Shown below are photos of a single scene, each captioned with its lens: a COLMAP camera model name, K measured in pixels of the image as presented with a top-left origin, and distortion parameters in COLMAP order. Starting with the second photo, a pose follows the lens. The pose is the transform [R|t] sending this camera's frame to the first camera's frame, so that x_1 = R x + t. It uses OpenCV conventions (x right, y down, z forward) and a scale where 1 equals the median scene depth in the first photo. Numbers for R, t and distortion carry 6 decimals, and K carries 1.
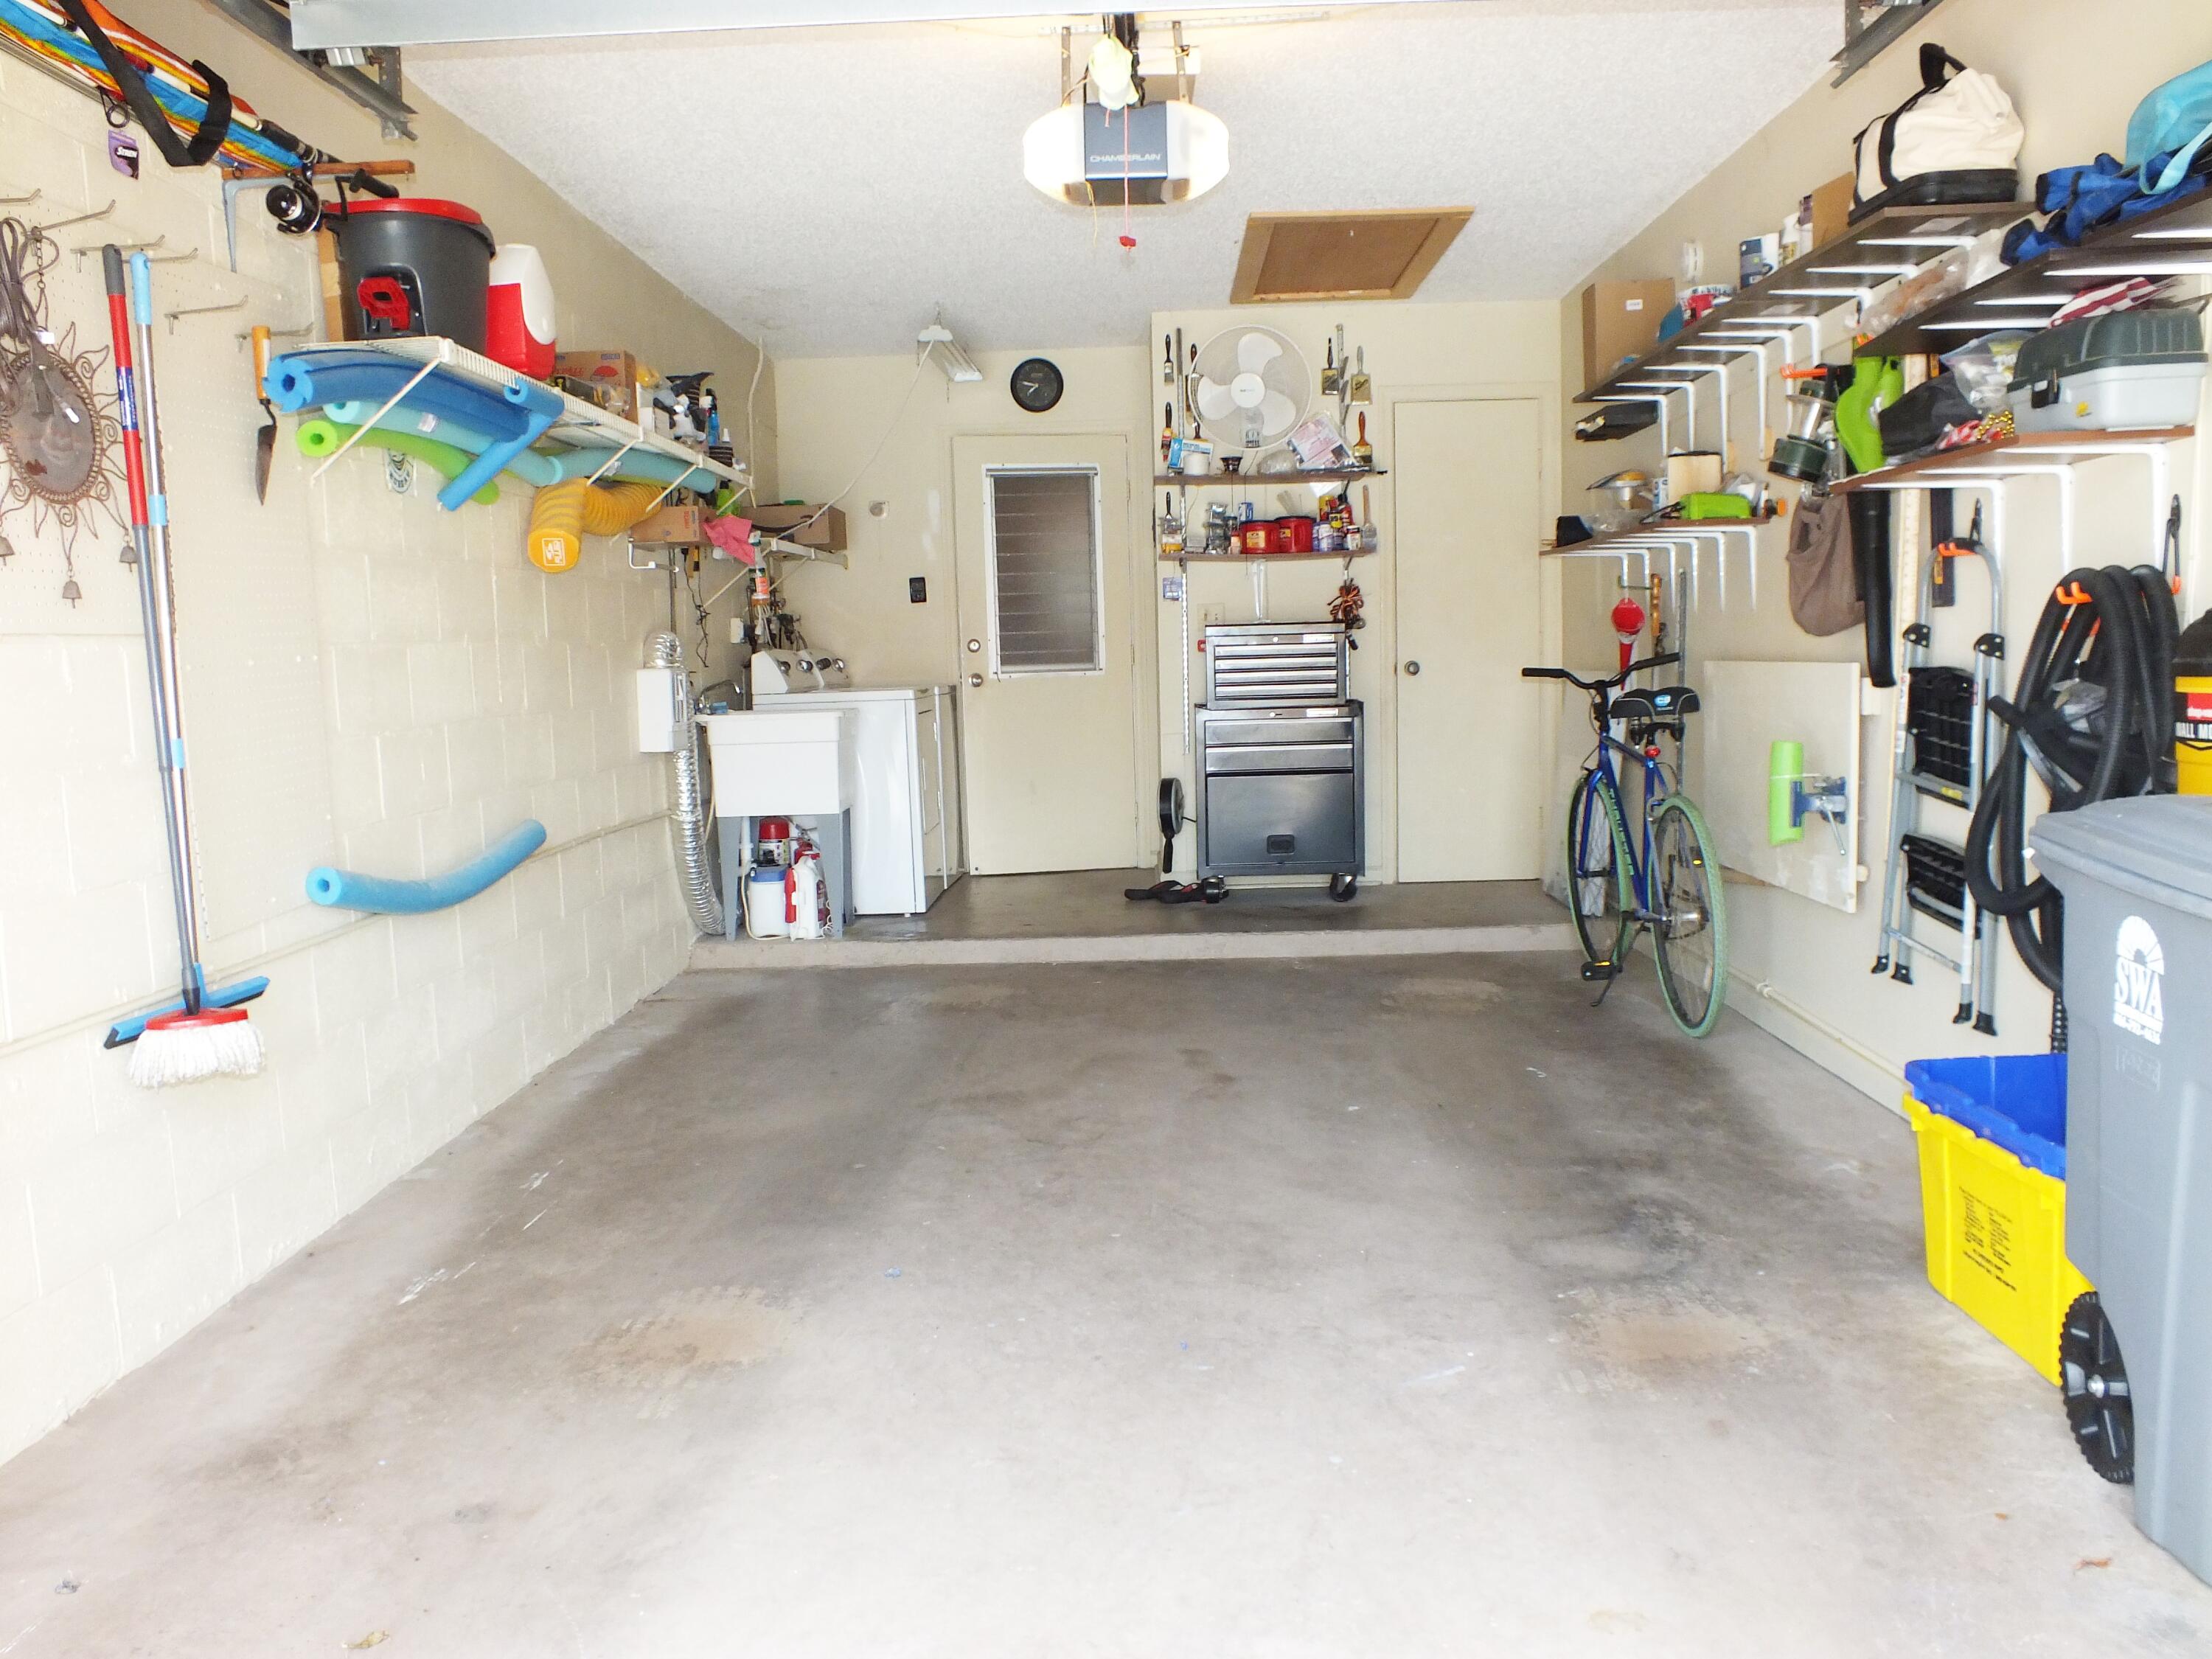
lens RADIAL K [[1784.5, 0, 1106.0], [0, 1784.5, 829.5], [0, 0, 1]] dist [-0.092851, -0.000722]
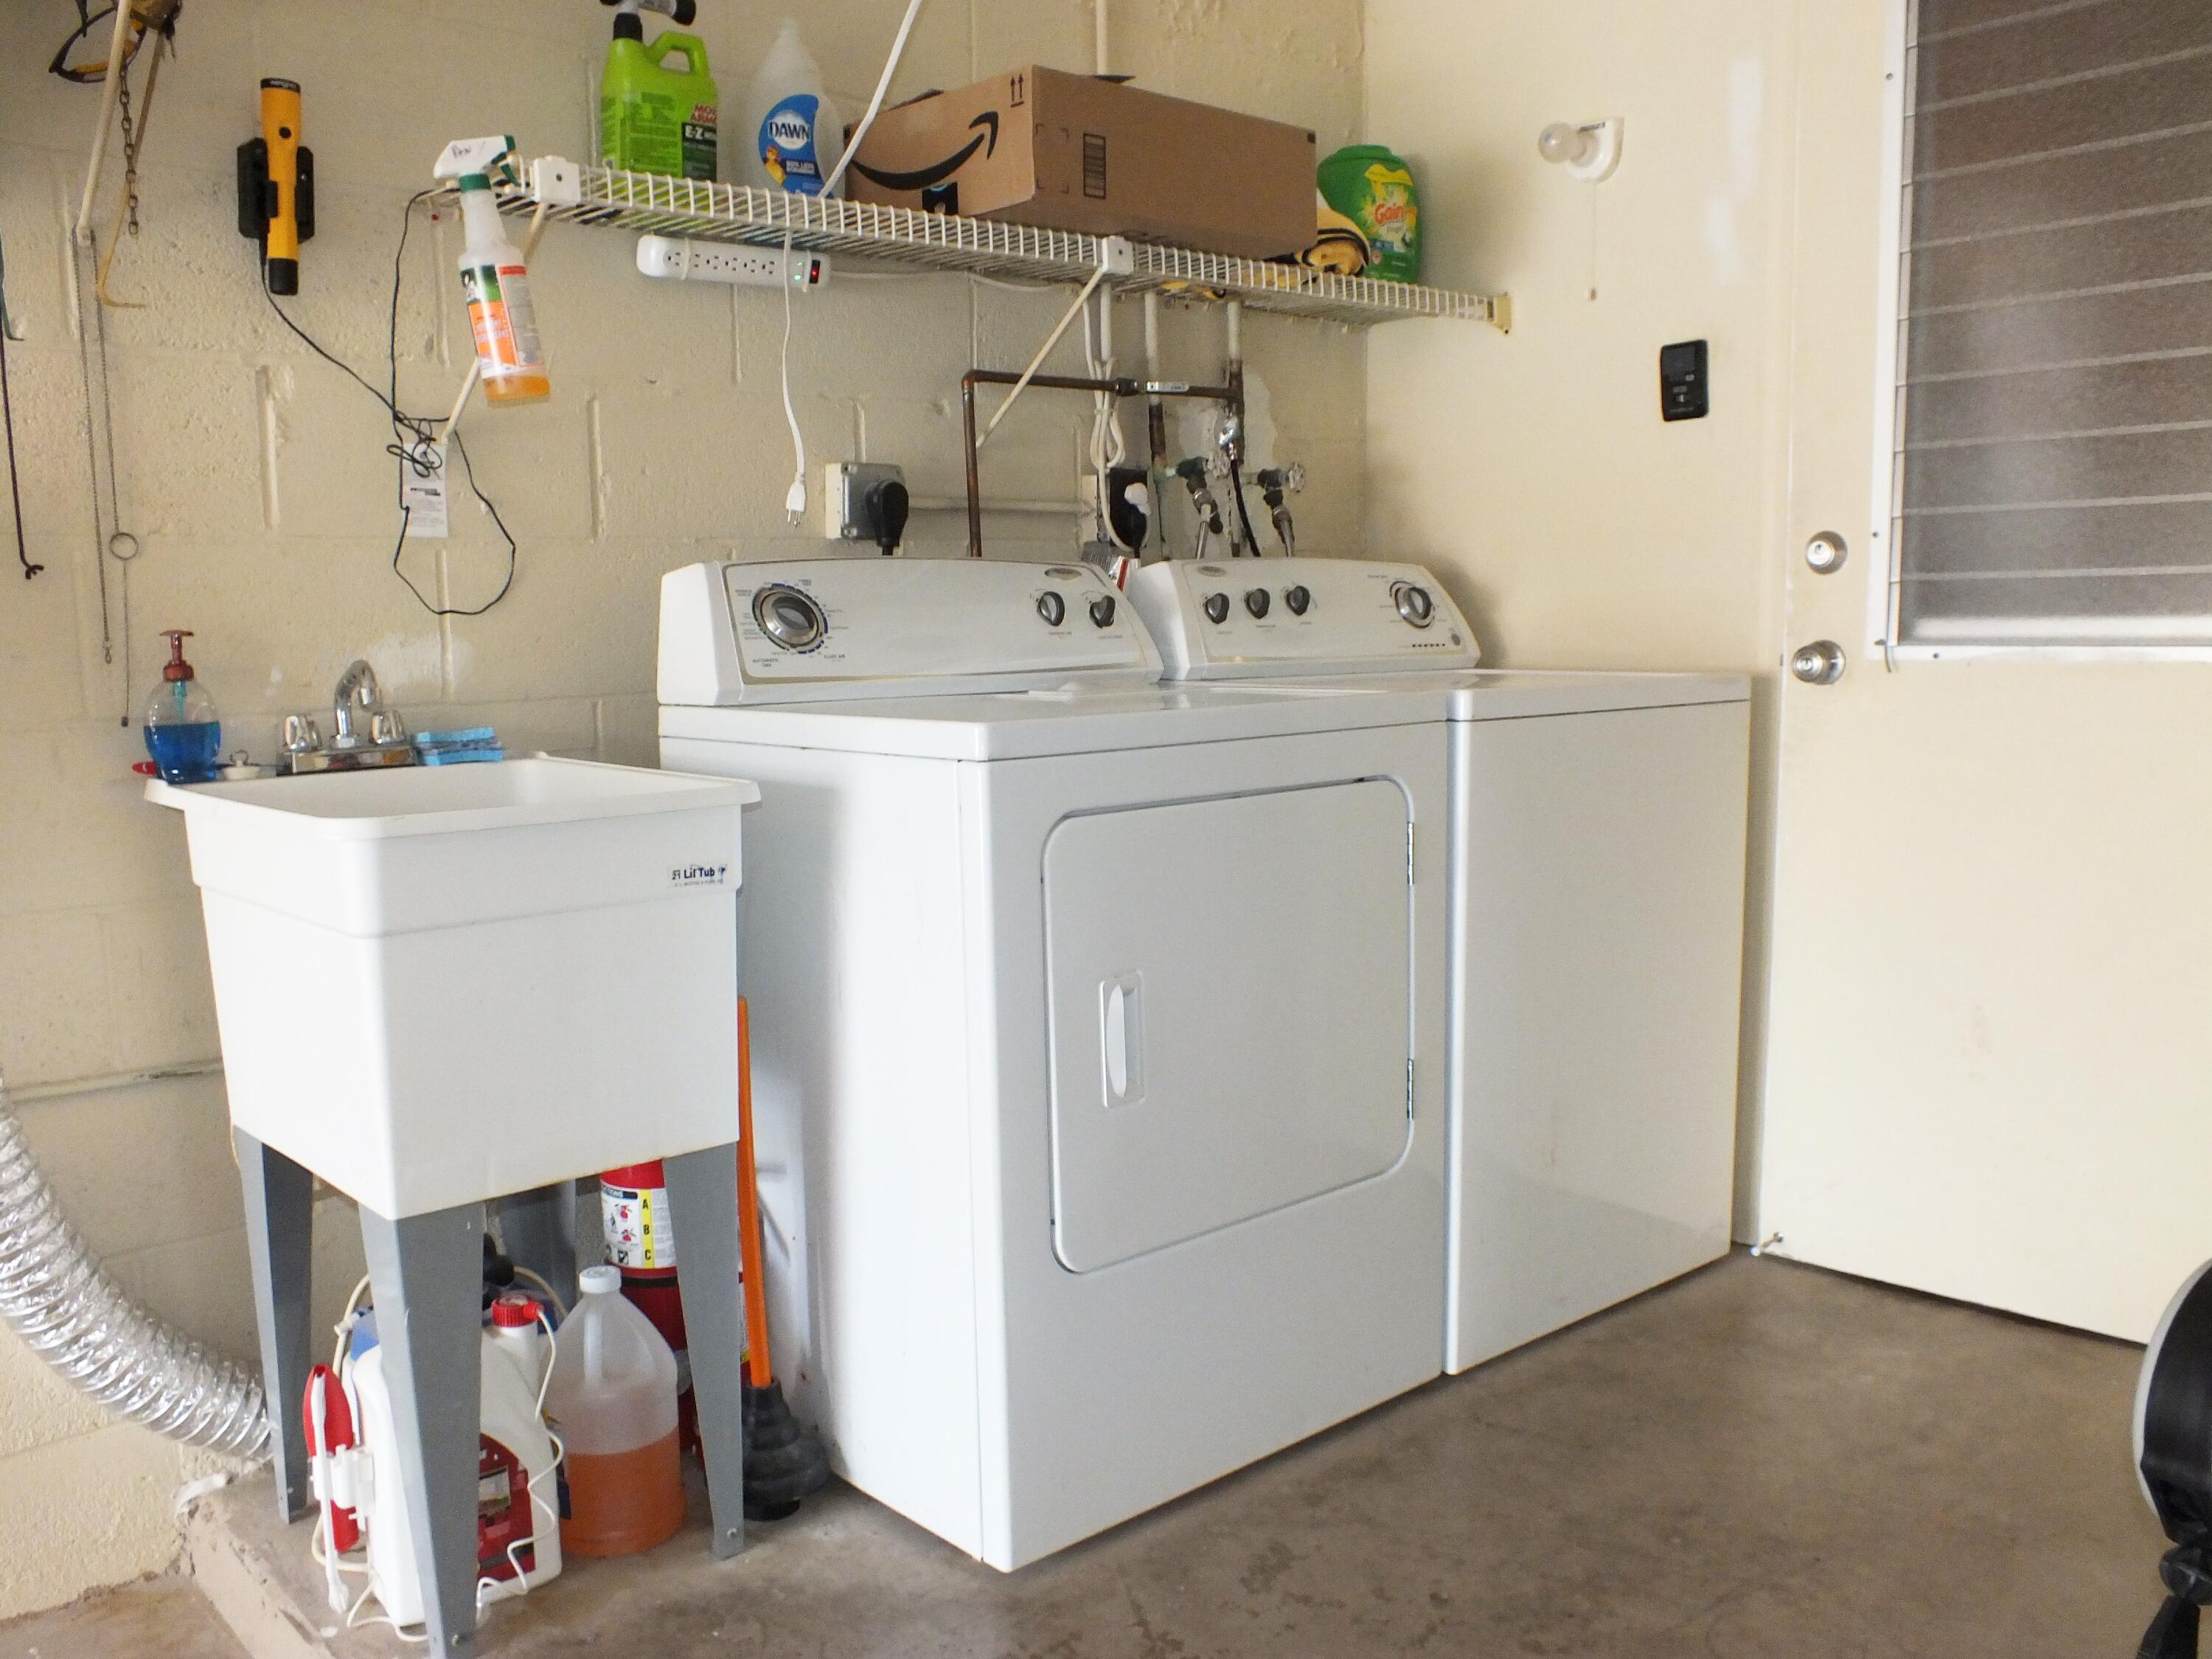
lens RADIAL K [[1784.5, 0, 1106.0], [0, 1784.5, 829.5], [0, 0, 1]] dist [-0.092851, -0.000722]
pose [[0.682254, 0.105749, -0.723427, 0.068238], [-0.072950, 0.994393, 0.076560, -0.069061], [0.727466, 0.000541, 0.686143, 0.699684]]
